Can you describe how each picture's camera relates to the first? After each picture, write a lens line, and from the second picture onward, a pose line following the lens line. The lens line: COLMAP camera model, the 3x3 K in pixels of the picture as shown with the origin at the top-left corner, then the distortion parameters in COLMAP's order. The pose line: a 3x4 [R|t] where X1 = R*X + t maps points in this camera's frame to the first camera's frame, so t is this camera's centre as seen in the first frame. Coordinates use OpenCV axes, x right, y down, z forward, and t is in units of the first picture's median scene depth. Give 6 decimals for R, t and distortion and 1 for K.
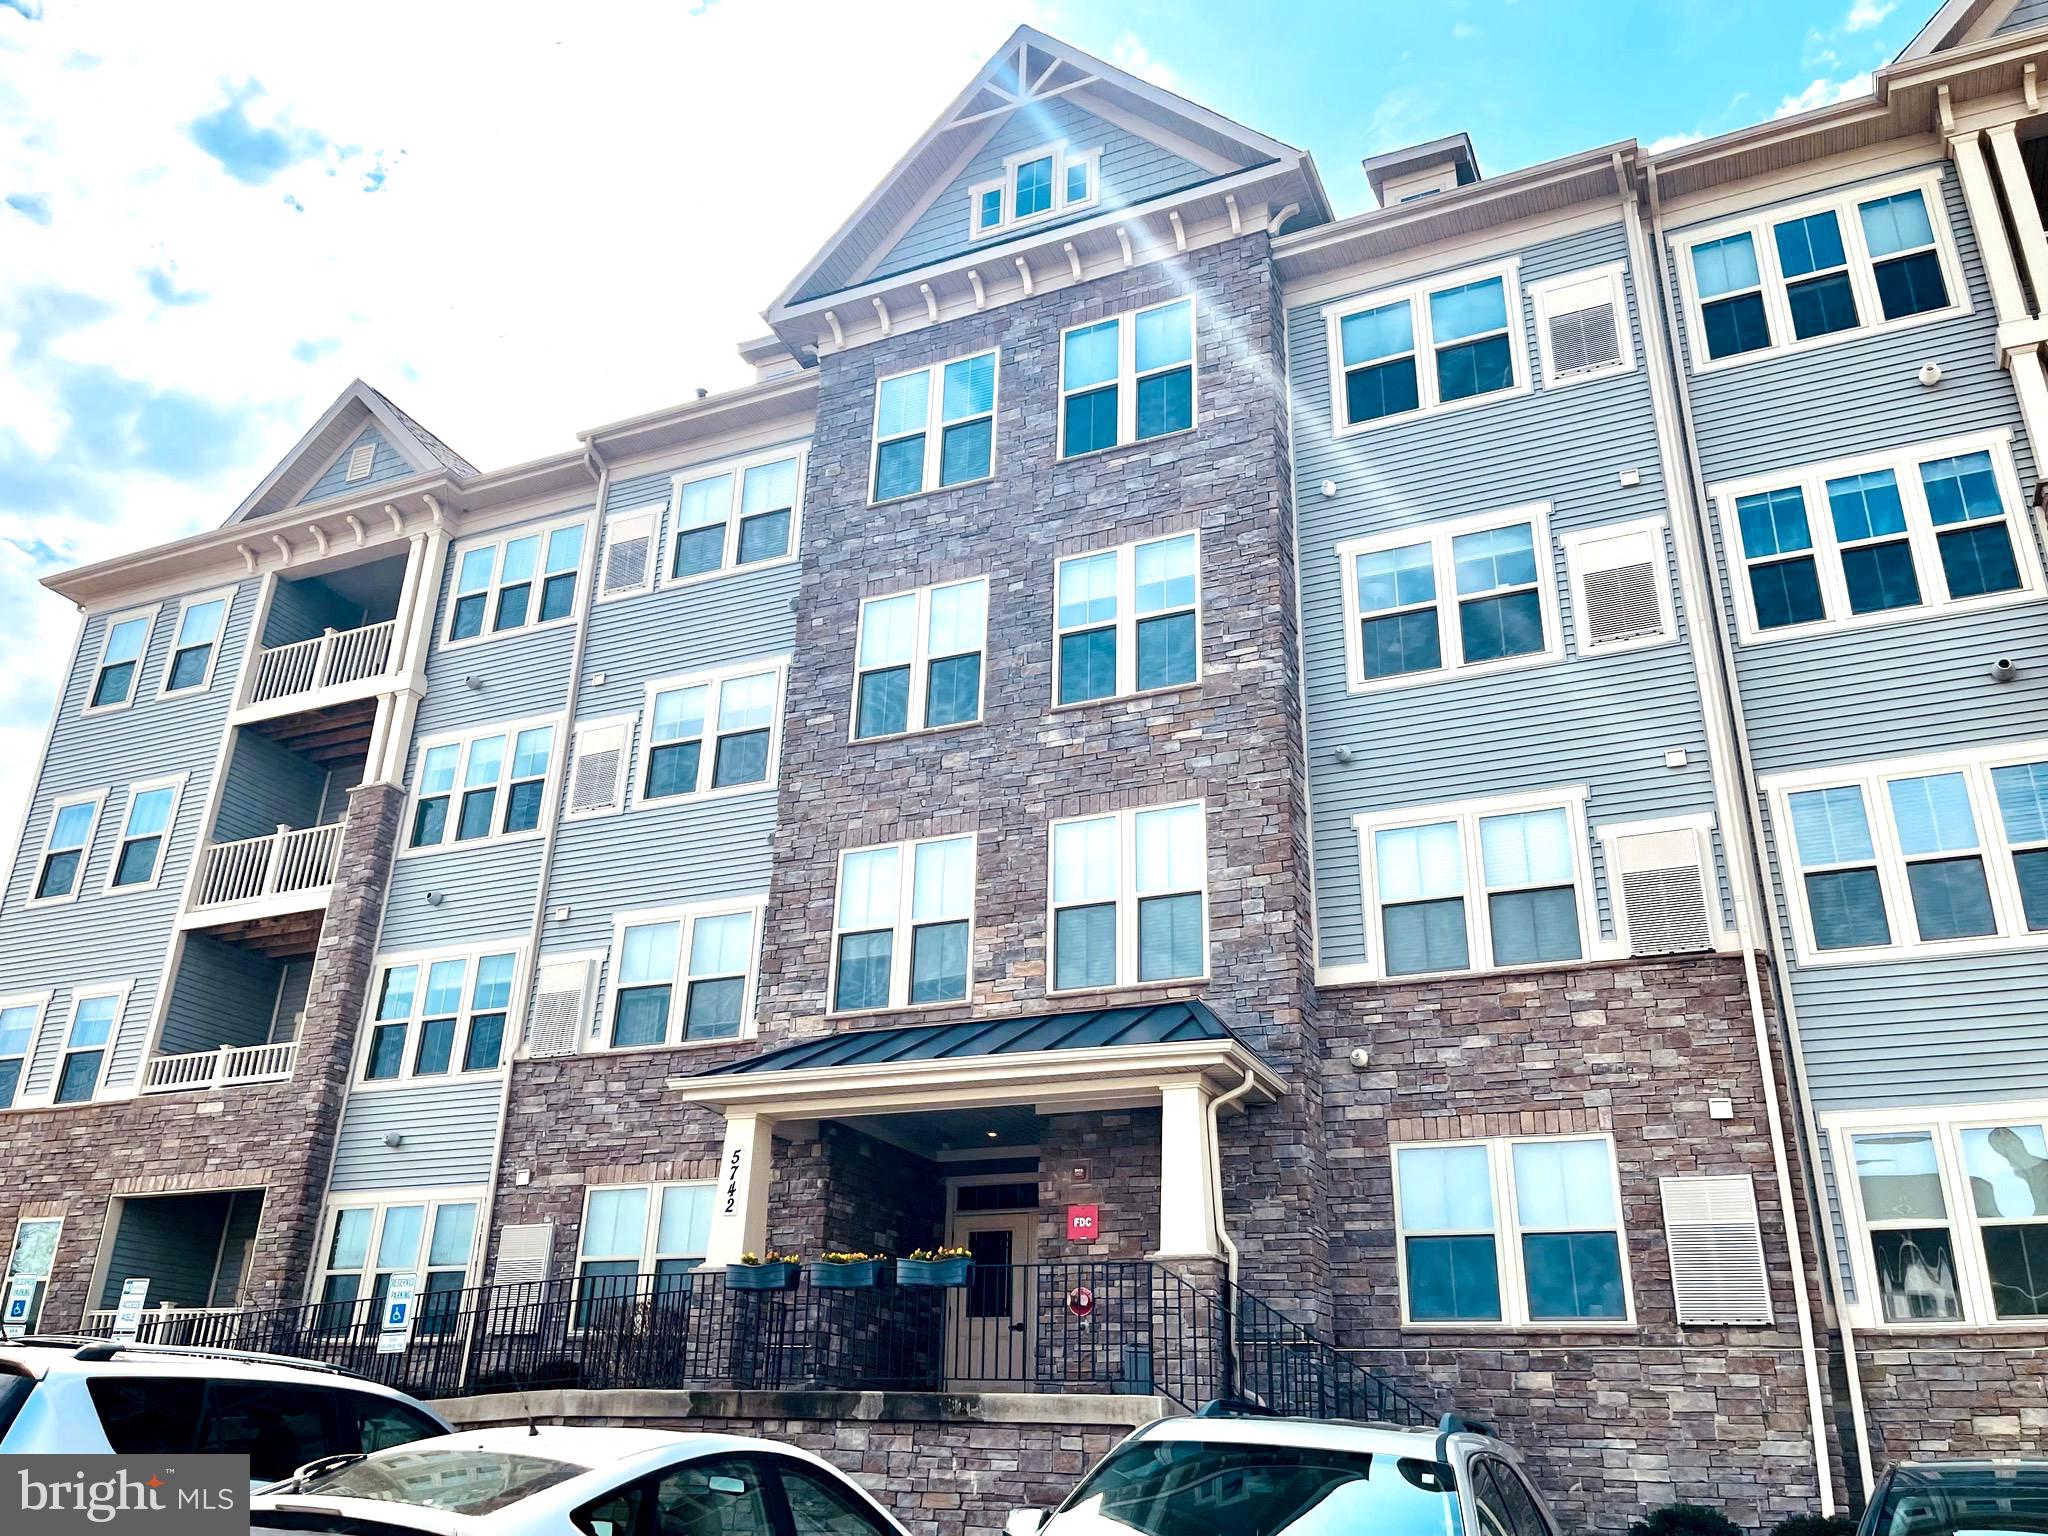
lens RADIAL K [[1646.1, 0, 994.3], [0, 1646.1, 754.4], [0, 0, 1]] dist [0.036149, -0.007403]
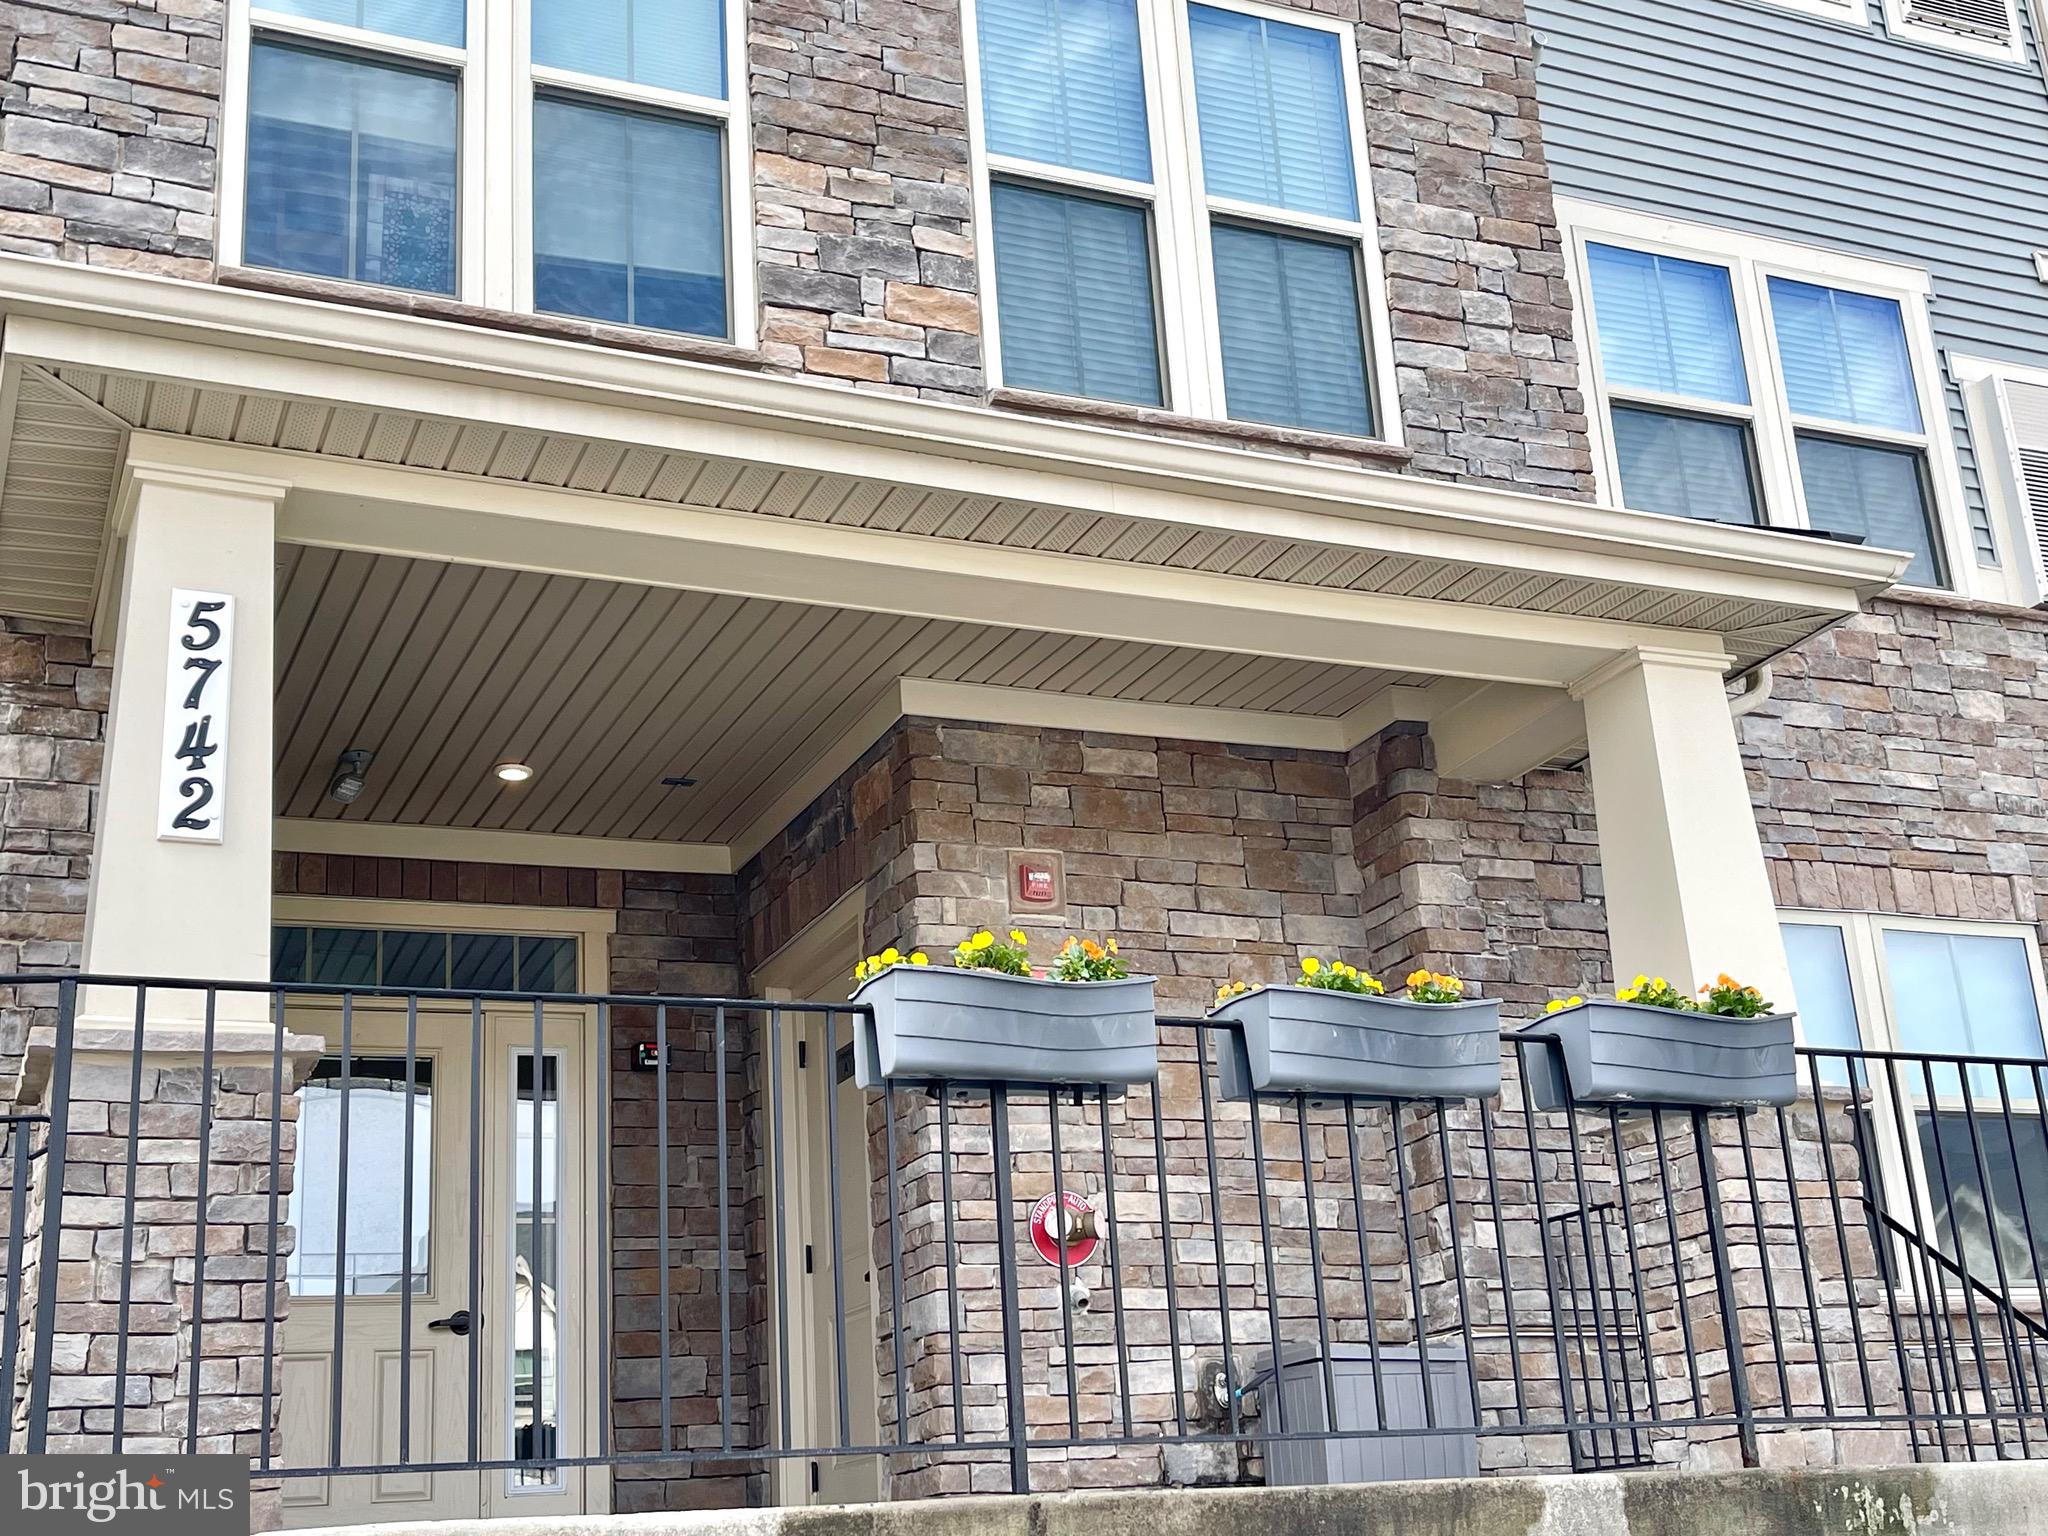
lens RADIAL K [[2447.3, 0, 1024.0], [0, 2447.3, 768.0], [0, 0, 1]] dist [0.163750, -0.408781]
pose [[0.650089, 0.175331, 0.739353, -0.362062], [-0.231420, 0.972476, -0.027135, 0.254760], [-0.723760, -0.153461, 0.672771, 0.676757]]
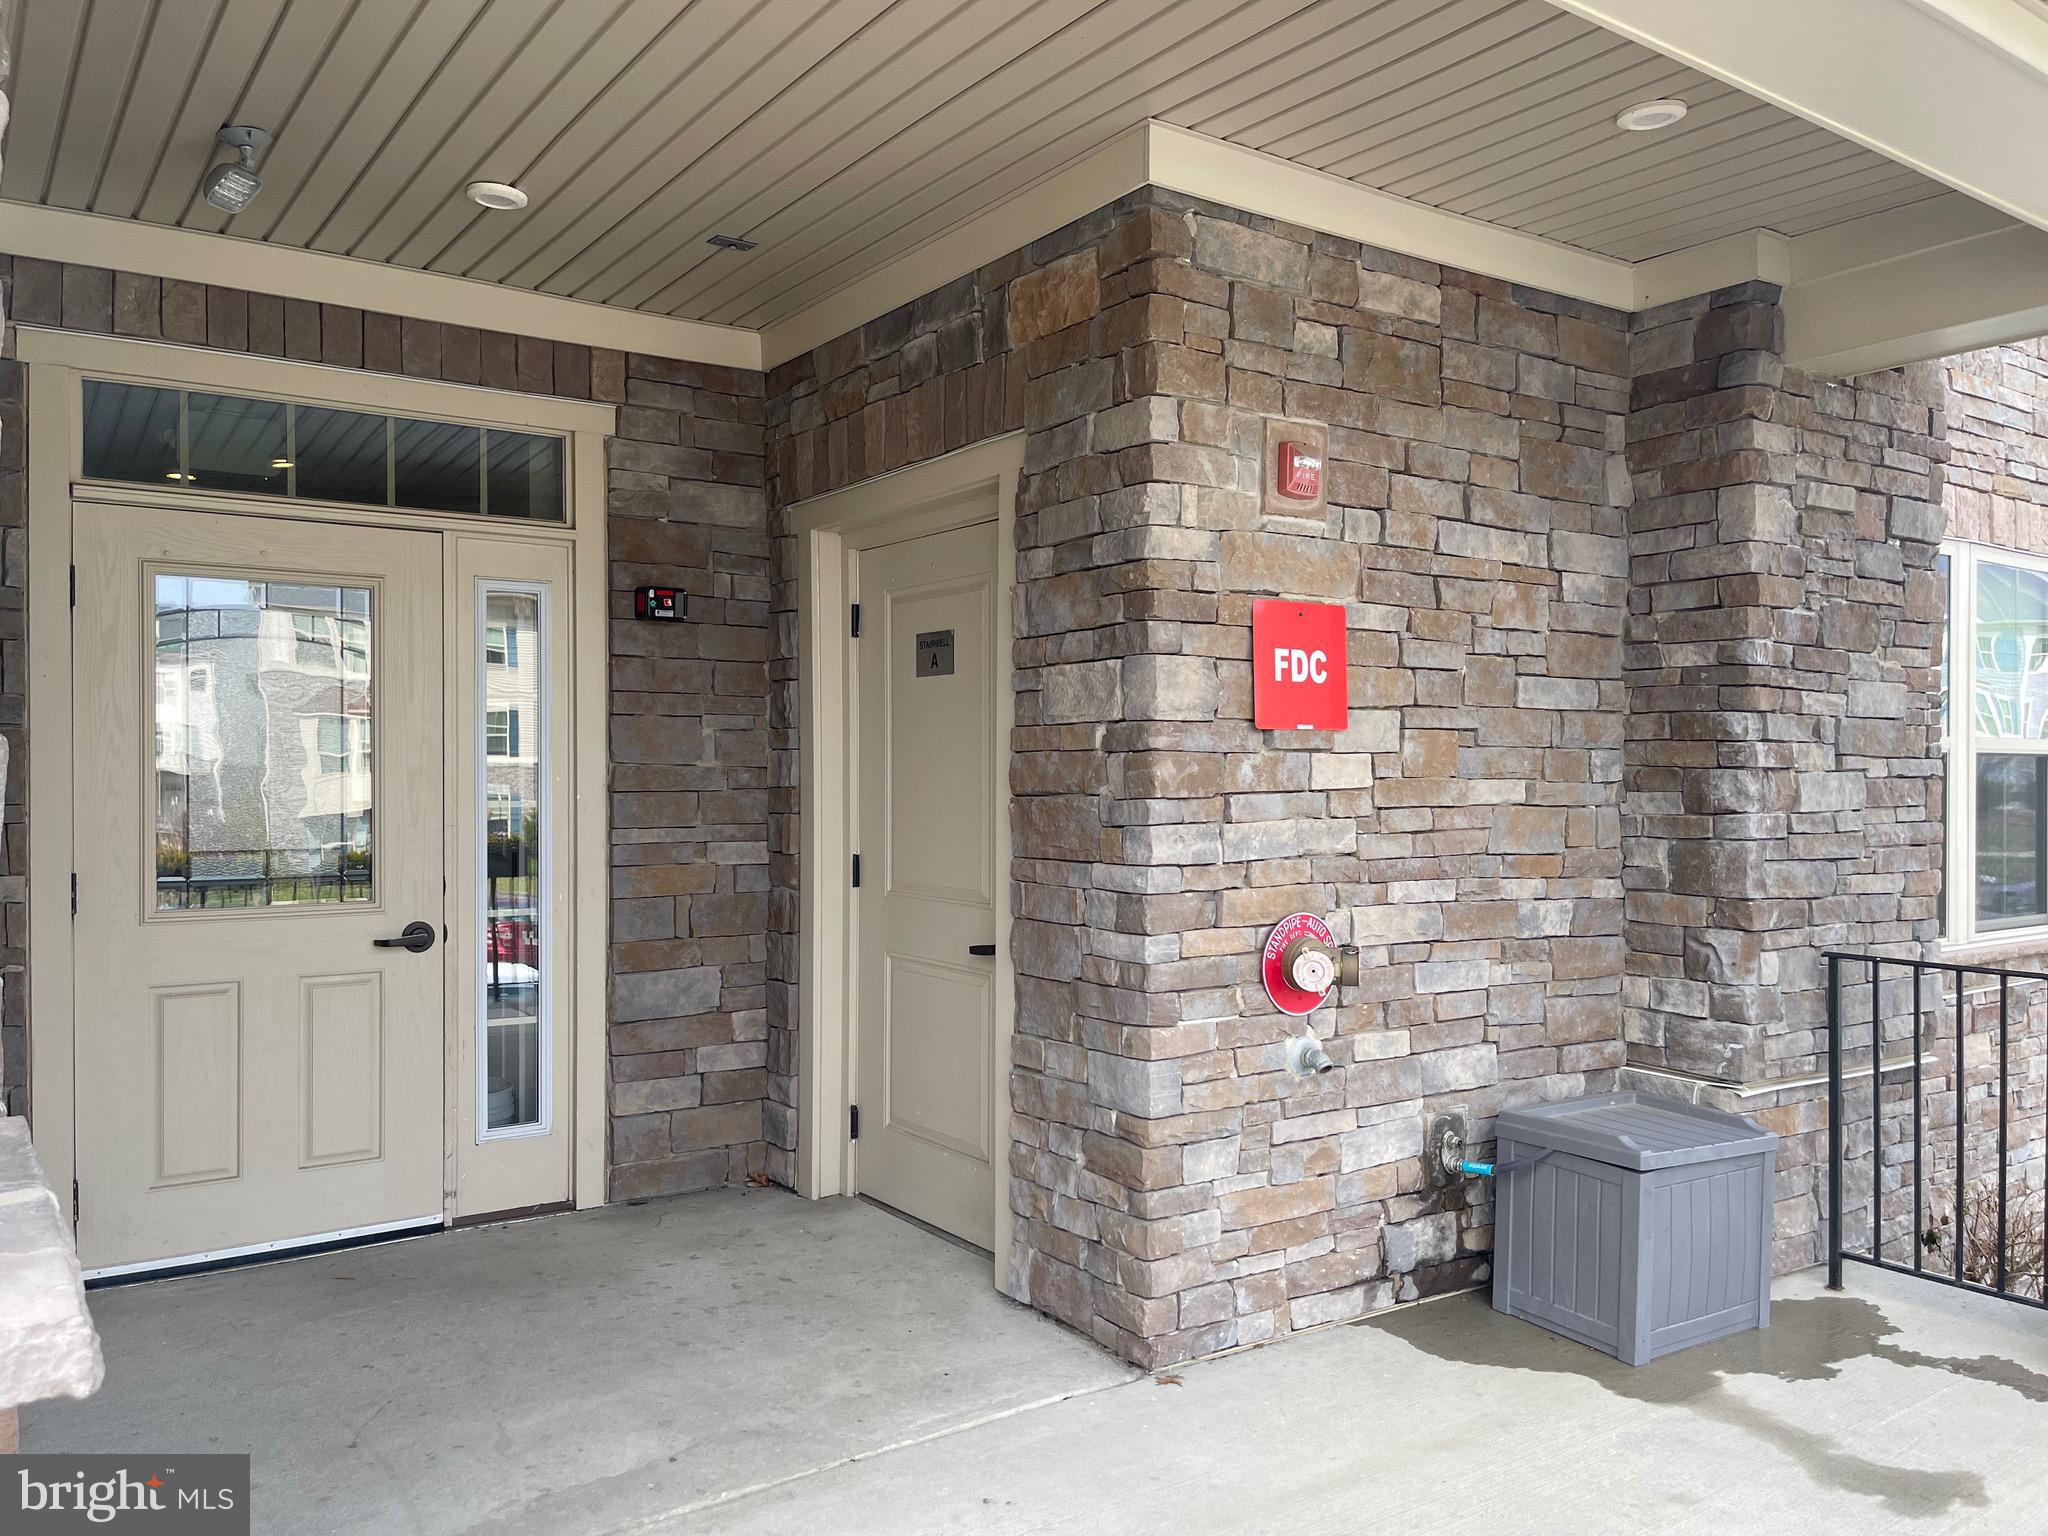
lens RADIAL K [[1546.8, 0, 1004.2], [0, 1546.8, 775.3], [0, 0, 1]] dist [0.071537, -0.092409]
pose [[0.503260, -0.031967, 0.863544, -0.180541], [-0.339175, 0.911814, 0.231419, 0.267183], [-0.794789, -0.409356, 0.448037, 0.951631]]
